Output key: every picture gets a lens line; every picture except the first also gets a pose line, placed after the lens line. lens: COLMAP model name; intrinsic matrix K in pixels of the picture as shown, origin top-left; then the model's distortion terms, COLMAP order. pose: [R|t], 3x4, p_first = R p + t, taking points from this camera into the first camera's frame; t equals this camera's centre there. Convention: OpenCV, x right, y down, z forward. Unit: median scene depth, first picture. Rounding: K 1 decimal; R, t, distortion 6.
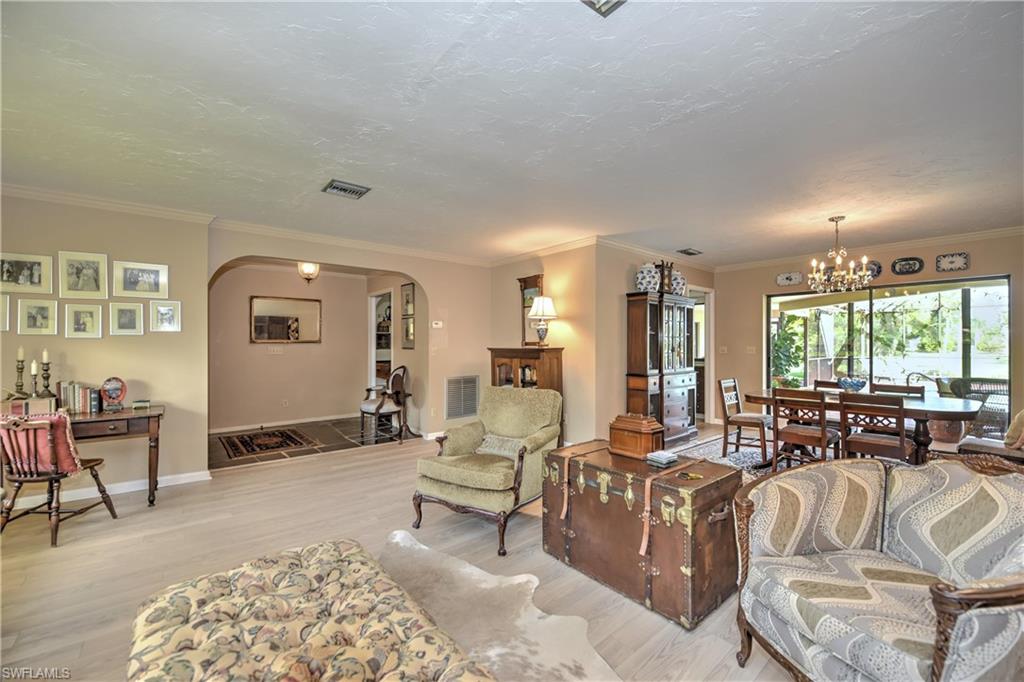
lens RADIAL K [[437.8, 0, 510.6], [0, 437.8, 340.6], [0, 0, 1]] dist [-0.000316, -0.000097]
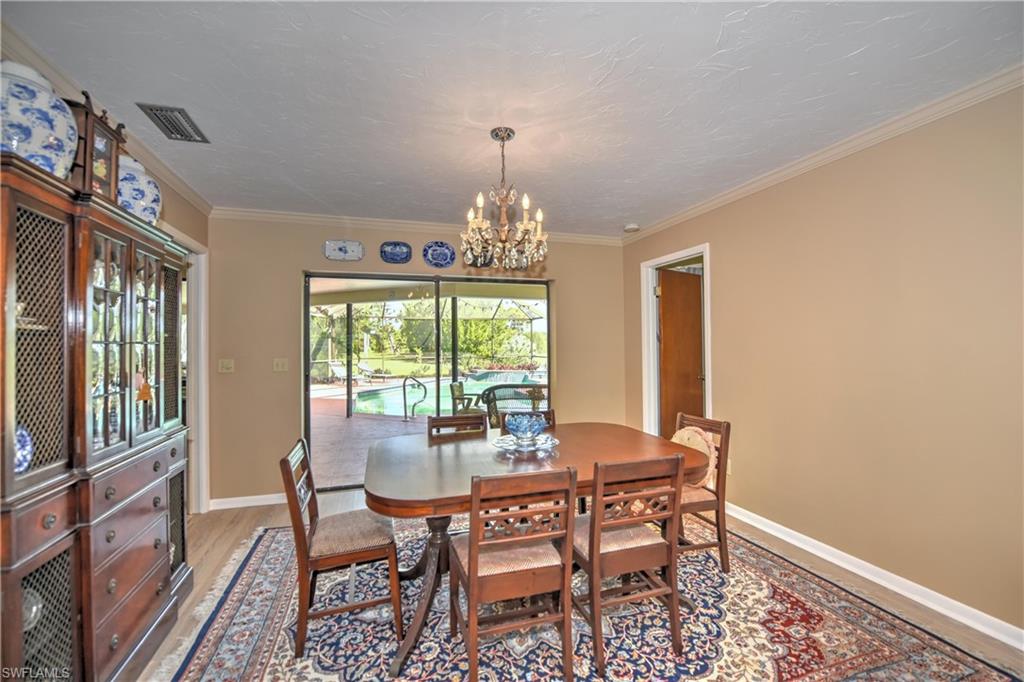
lens RADIAL K [[418.6, 0, 507.4], [0, 418.6, 338.8], [0, 0, 1]] dist [-0.004066, -0.000228]
pose [[0.396415, 0.005092, 0.918057, 0.193116], [0.004207, 0.999964, -0.007363, -0.007803], [-0.918062, 0.006781, 0.396379, 0.599956]]
